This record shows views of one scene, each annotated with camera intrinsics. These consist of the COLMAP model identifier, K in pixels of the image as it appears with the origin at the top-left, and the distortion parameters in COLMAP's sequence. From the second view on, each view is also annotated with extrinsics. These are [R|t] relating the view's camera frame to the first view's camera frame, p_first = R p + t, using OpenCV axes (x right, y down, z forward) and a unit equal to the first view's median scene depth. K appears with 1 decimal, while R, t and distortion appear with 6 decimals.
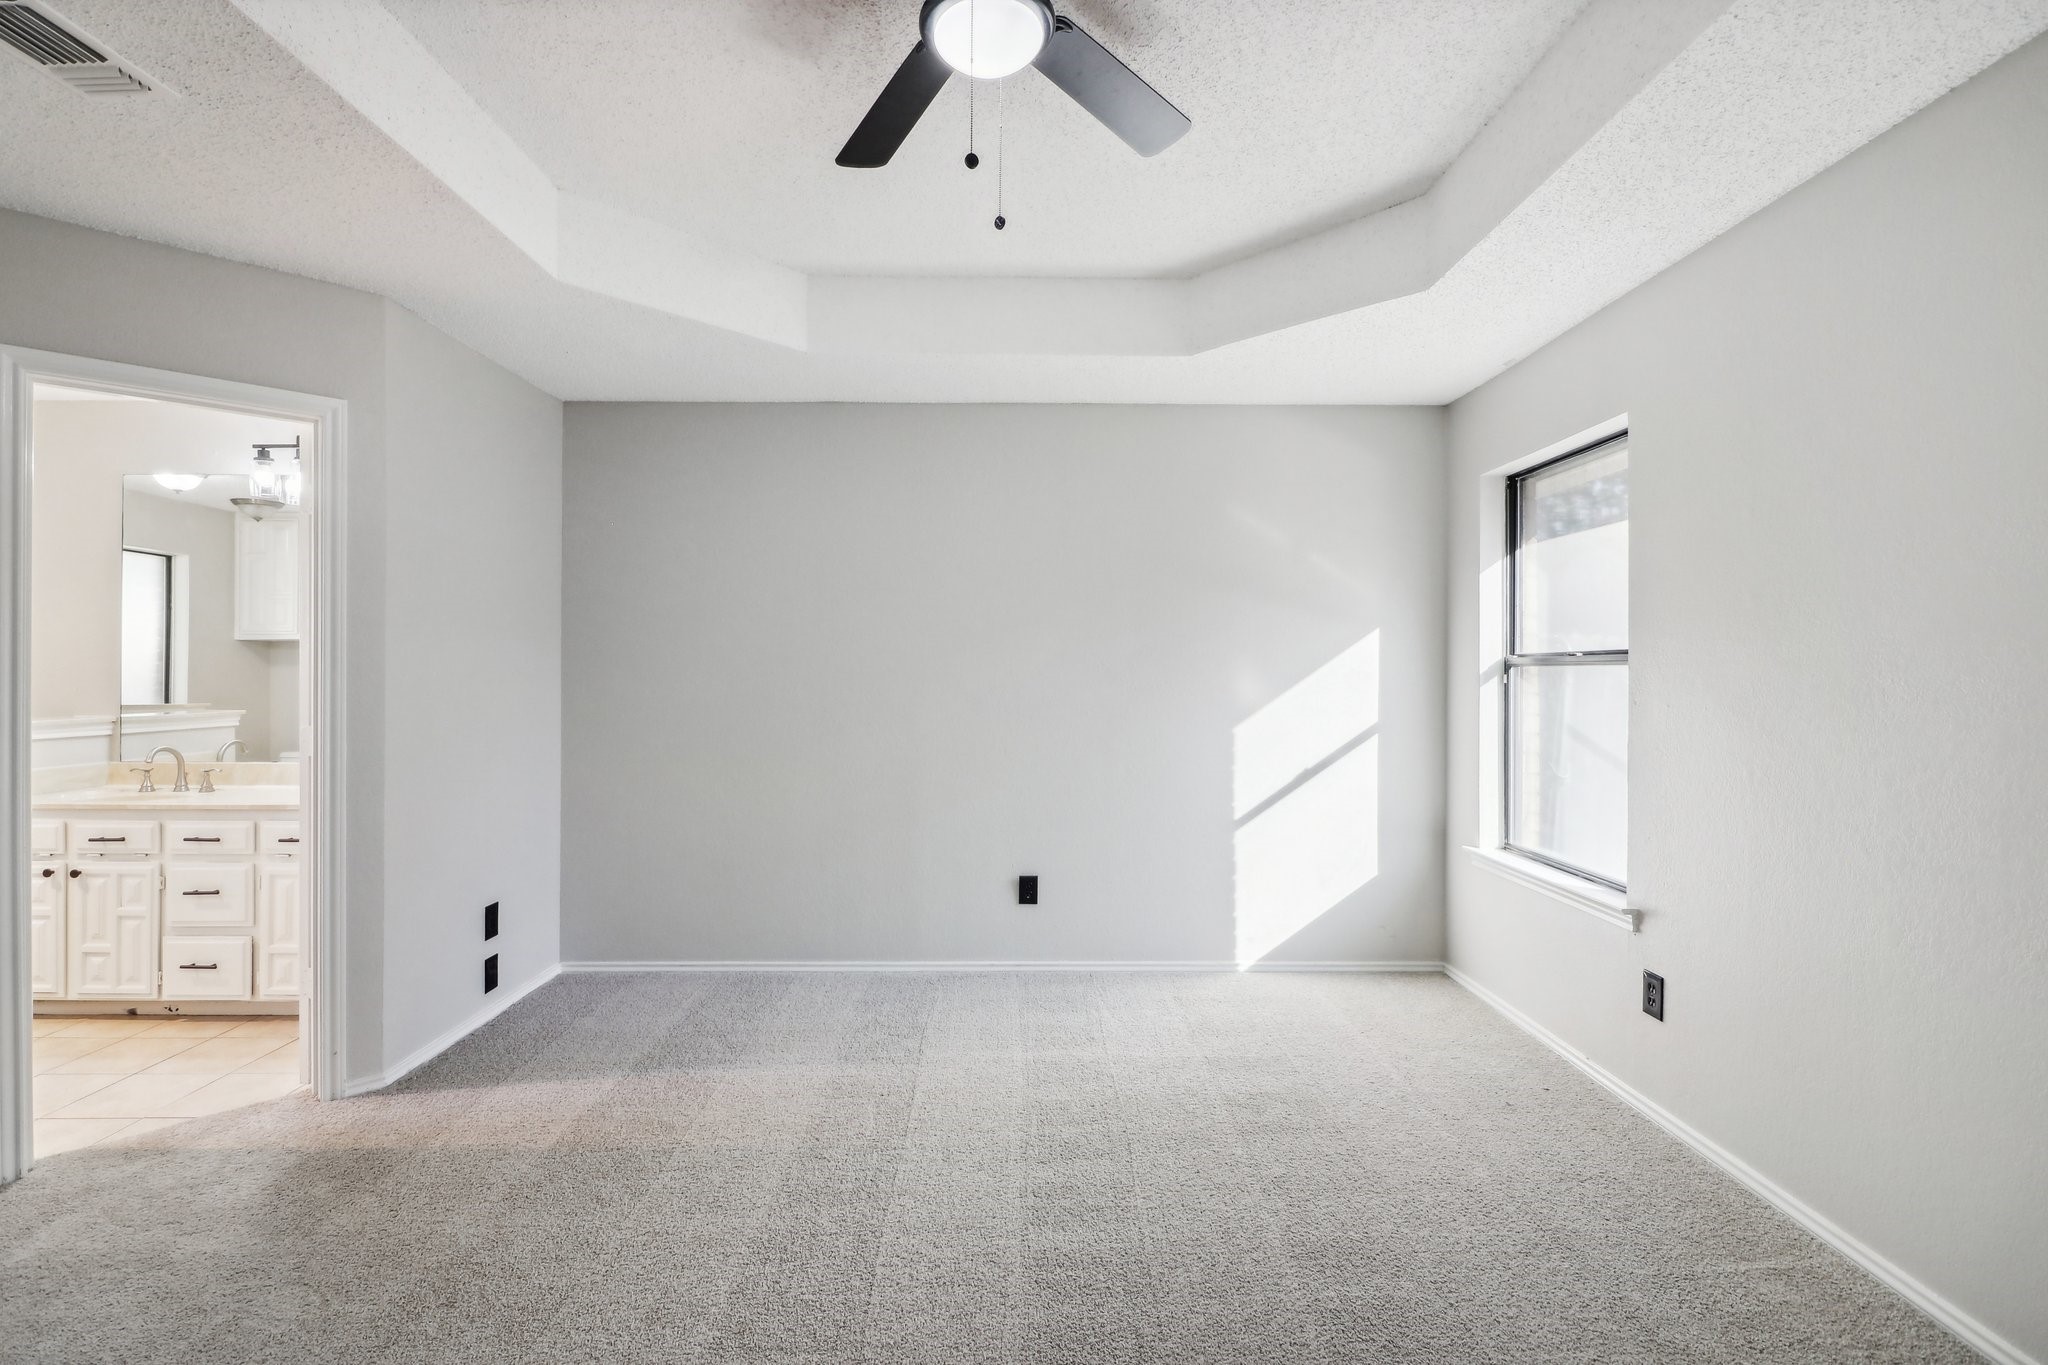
lens RADIAL K [[941.8, 0, 1034.6], [0, 941.8, 667.3], [0, 0, 1]] dist [0.011744, -0.007549]
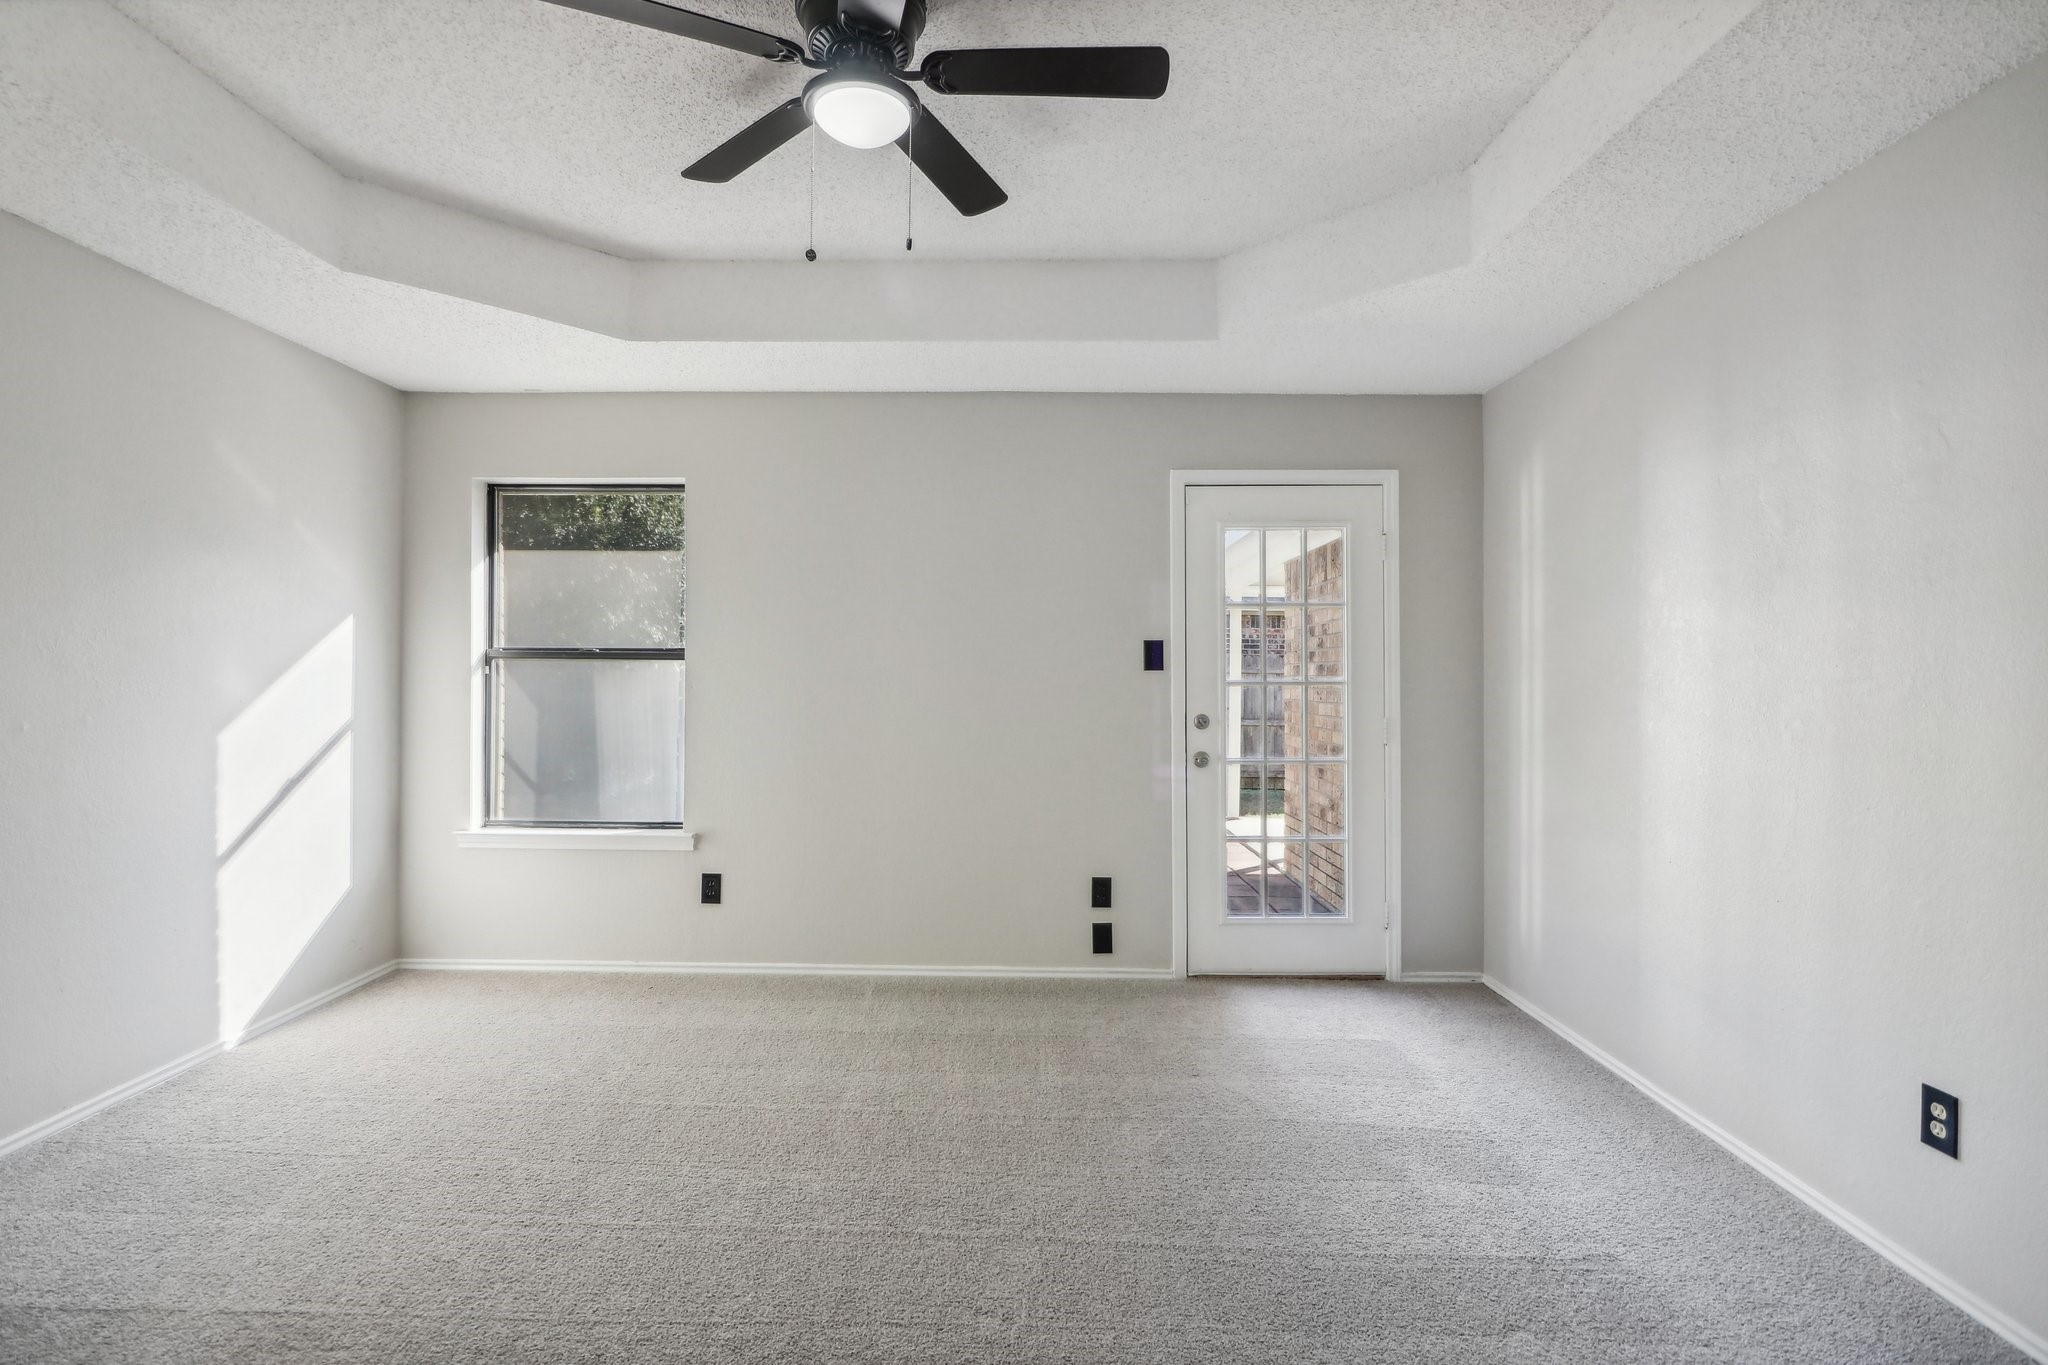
lens RADIAL K [[941.8, 0, 1022.3], [0, 941.8, 677.6], [0, 0, 1]] dist [0.011744, -0.007549]
pose [[0.010672, -0.007239, 0.999917, -0.543948], [-0.013115, 0.999887, 0.007379, 0.003510], [-0.999857, -0.013192, 0.010576, 0.346728]]
